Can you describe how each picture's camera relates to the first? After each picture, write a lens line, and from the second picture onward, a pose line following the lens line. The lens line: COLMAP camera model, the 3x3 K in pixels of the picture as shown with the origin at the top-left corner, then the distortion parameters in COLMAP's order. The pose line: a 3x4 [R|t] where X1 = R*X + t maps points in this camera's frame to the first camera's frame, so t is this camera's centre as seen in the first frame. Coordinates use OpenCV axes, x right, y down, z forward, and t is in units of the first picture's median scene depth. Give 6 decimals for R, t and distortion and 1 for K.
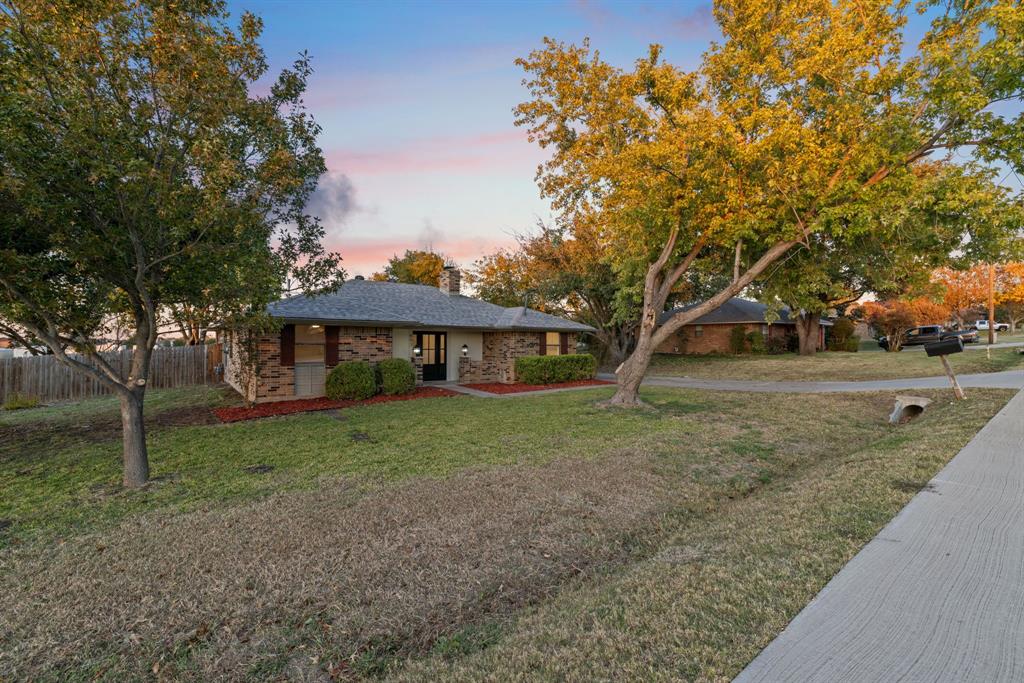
lens RADIAL K [[447.8, 0, 513.3], [0, 447.8, 341.6], [0, 0, 1]] dist [-0.000310, 0.000283]
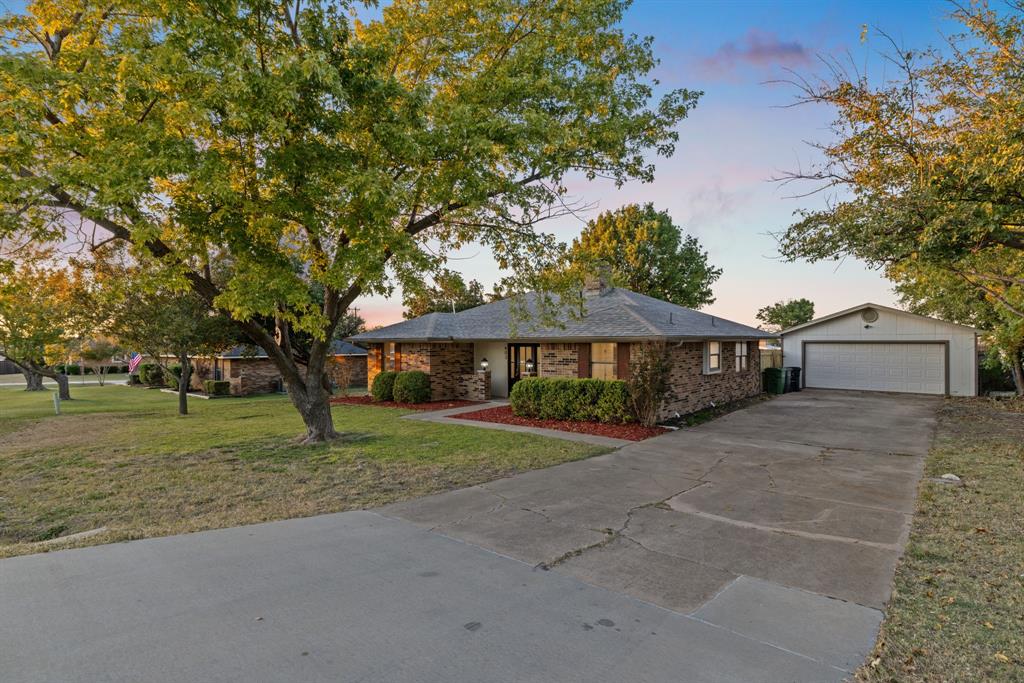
lens RADIAL K [[521.0, 0, 508.5], [0, 521.0, 340.2], [0, 0, 1]] dist [0.001859, -0.000629]
pose [[0.187161, -0.011174, -0.982266, 0.852482], [0.006926, 0.999925, -0.010055, -0.019169], [0.982305, -0.004922, 0.187224, 0.776699]]
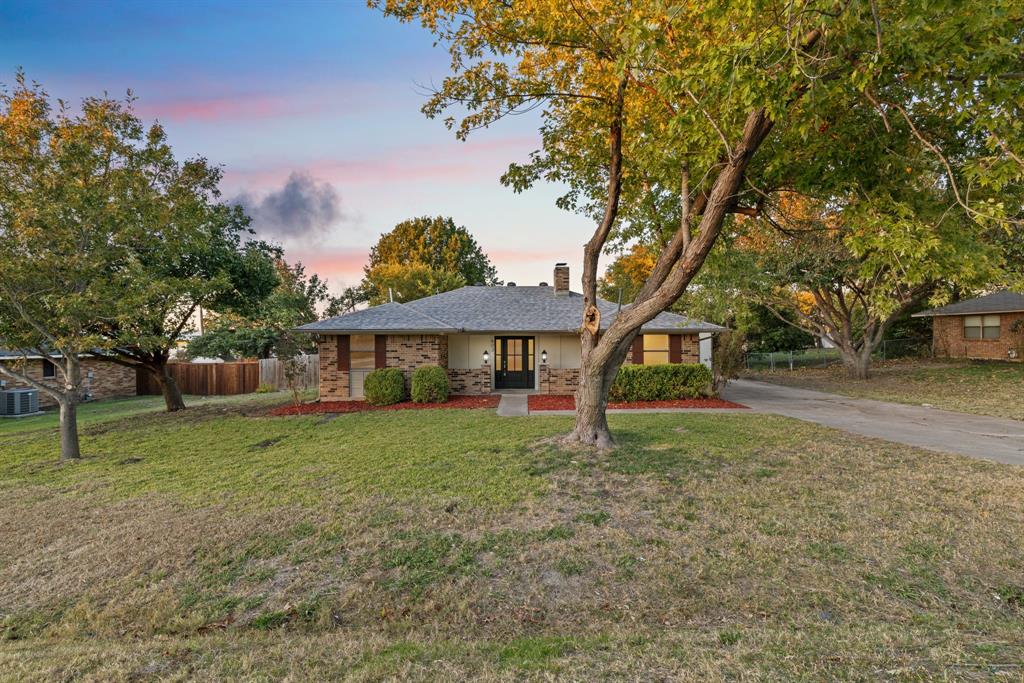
lens RADIAL K [[447.8, 0, 513.5], [0, 447.8, 340.6], [0, 0, 1]] dist [-0.000310, 0.000283]
pose [[0.798224, -0.007021, -0.602319, 0.384841], [0.009866, 0.999950, 0.001419, -0.014858], [0.602279, -0.007075, 0.798254, 0.245148]]
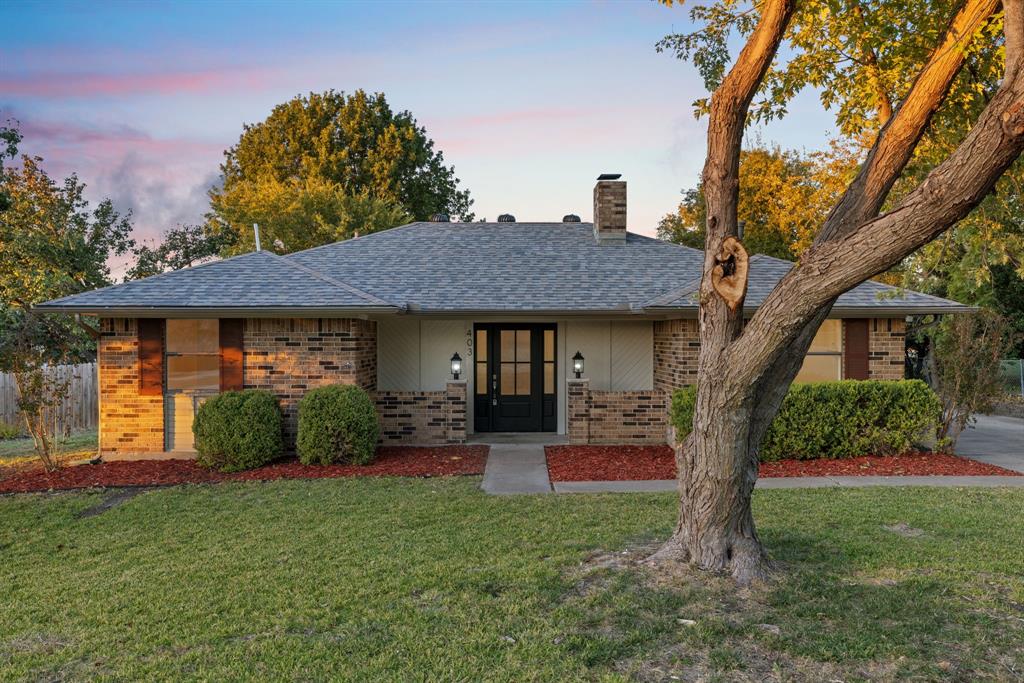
lens RADIAL K [[829.7, 0, 513.8], [0, 829.7, 346.4], [0, 0, 1]] dist [0.011965, -0.005894]
pose [[0.808839, -0.000851, -0.588029, 0.310665], [0.009043, 0.999899, 0.010992, -0.008656], [0.587960, -0.014209, 0.808765, 0.319408]]
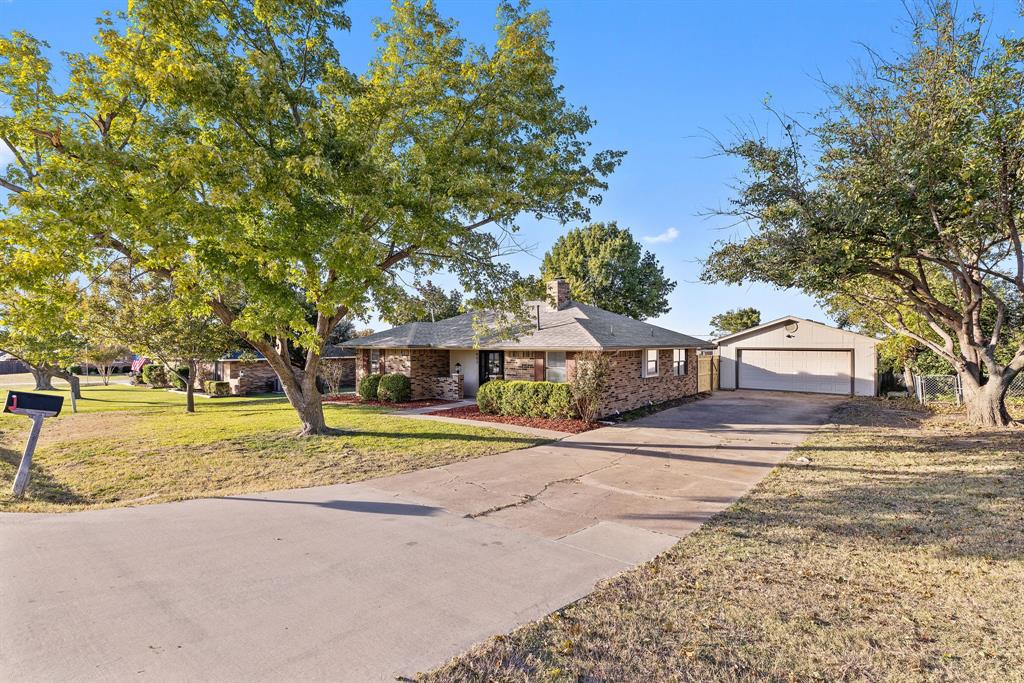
lens RADIAL K [[492.8, 0, 510.4], [0, 492.8, 342.5], [0, 0, 1]] dist [-0.002946, -0.000471]
pose [[0.221623, -0.008448, -0.975096, 0.952130], [0.003814, 0.999962, -0.007796, -0.031932], [0.975125, -0.001991, 0.221647, 0.790817]]
